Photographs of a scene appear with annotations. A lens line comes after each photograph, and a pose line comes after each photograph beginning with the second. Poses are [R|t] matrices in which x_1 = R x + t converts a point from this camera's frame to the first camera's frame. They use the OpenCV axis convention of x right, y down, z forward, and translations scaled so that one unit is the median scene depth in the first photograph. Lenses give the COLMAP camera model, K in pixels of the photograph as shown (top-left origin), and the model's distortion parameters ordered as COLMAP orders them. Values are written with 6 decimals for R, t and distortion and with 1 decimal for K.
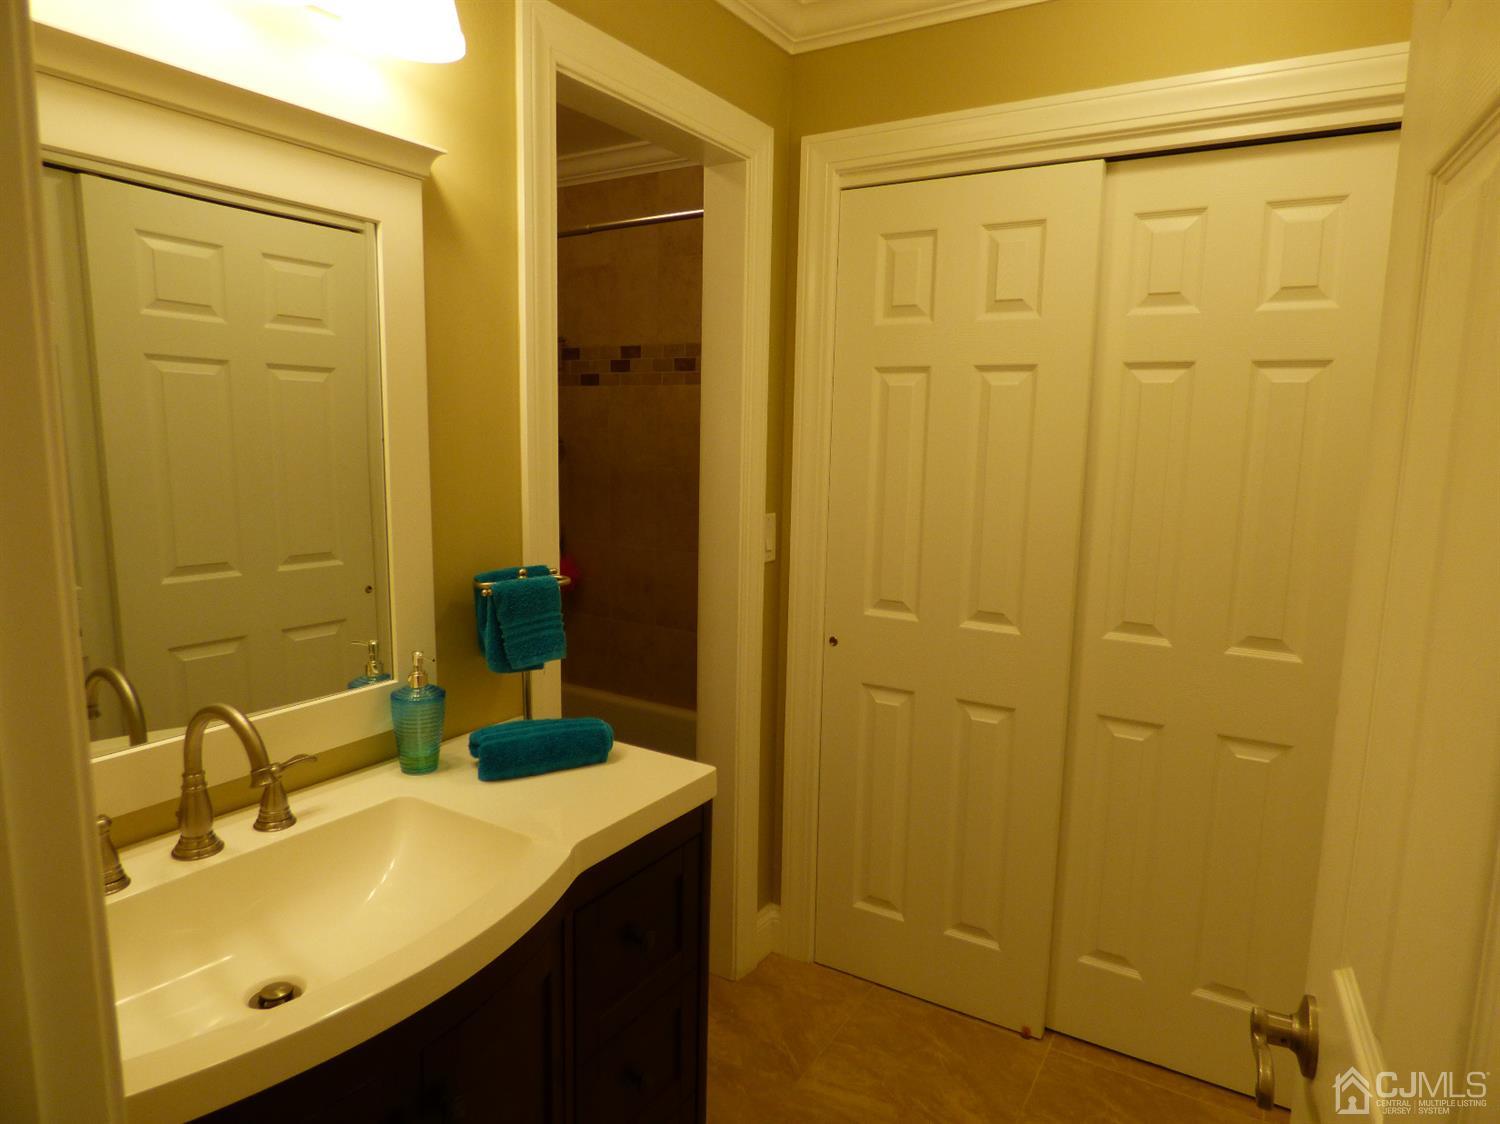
lens RADIAL K [[916.0, 0, 755.6], [0, 916.0, 567.3], [0, 0, 1]] dist [-0.010796, -0.009644]
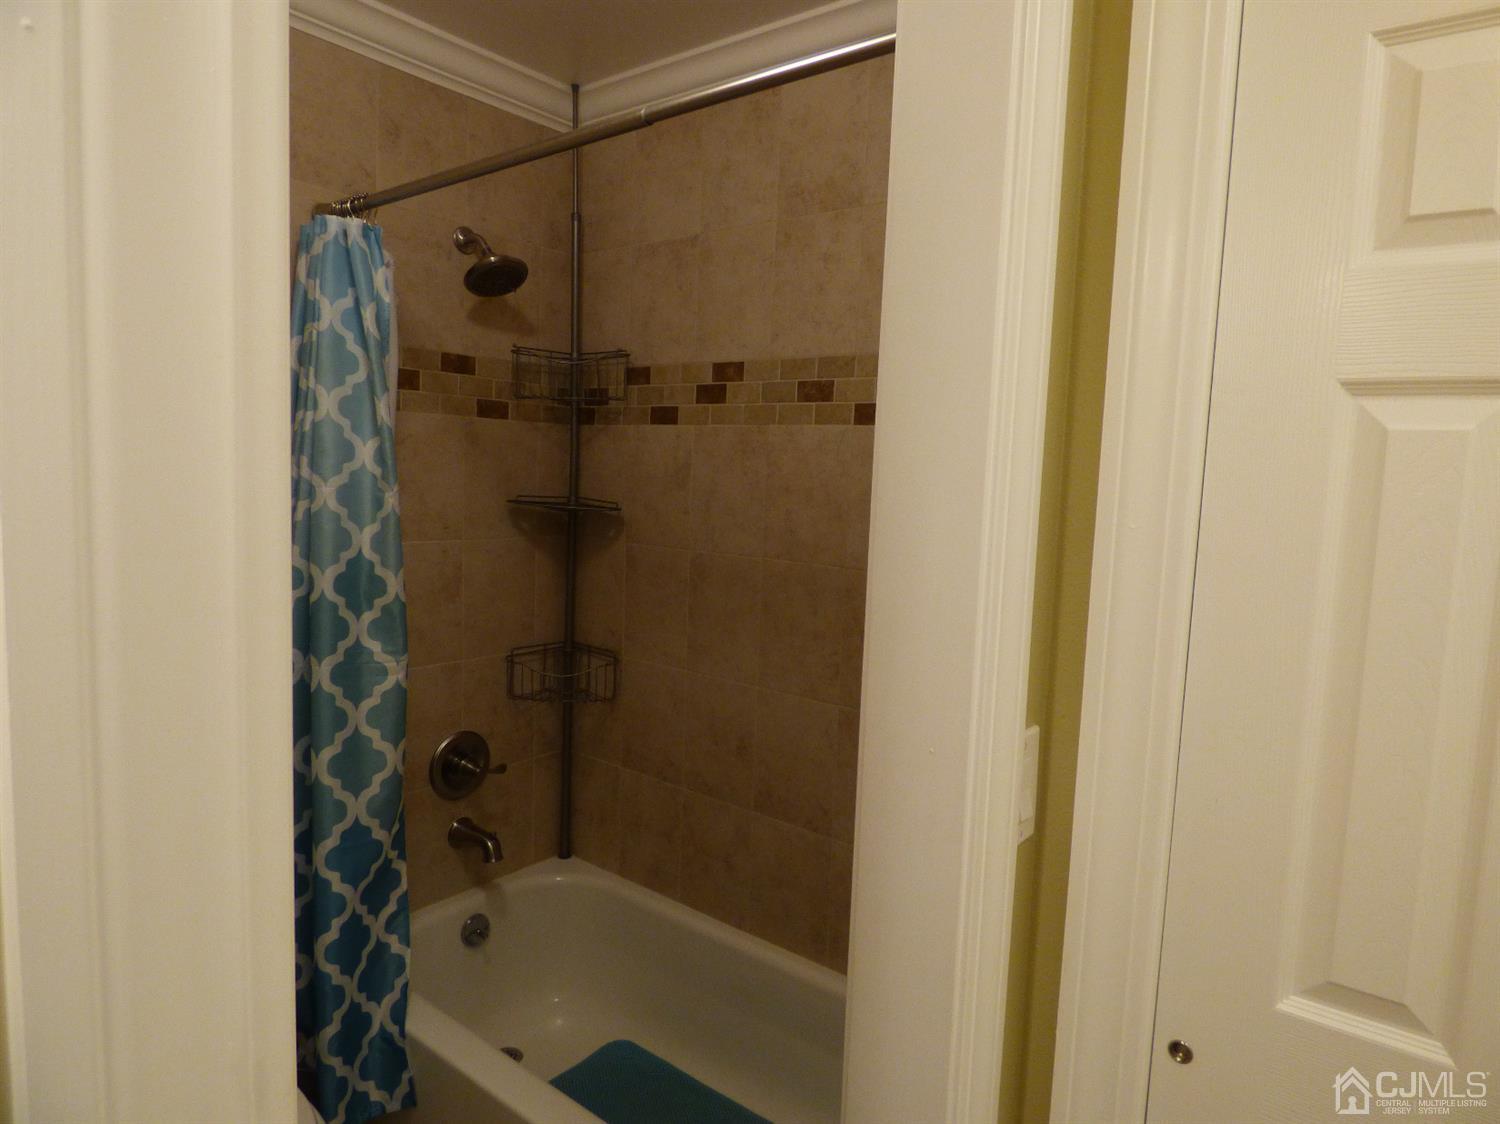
lens RADIAL K [[916.0, 0, 745.7], [0, 916.0, 564.2], [0, 0, 1]] dist [-0.010796, -0.009644]
pose [[0.991781, 0.029333, -0.124538, -0.042917], [-0.035308, 0.998315, -0.046044, -0.076037], [0.122977, 0.050062, 0.991146, 0.390632]]
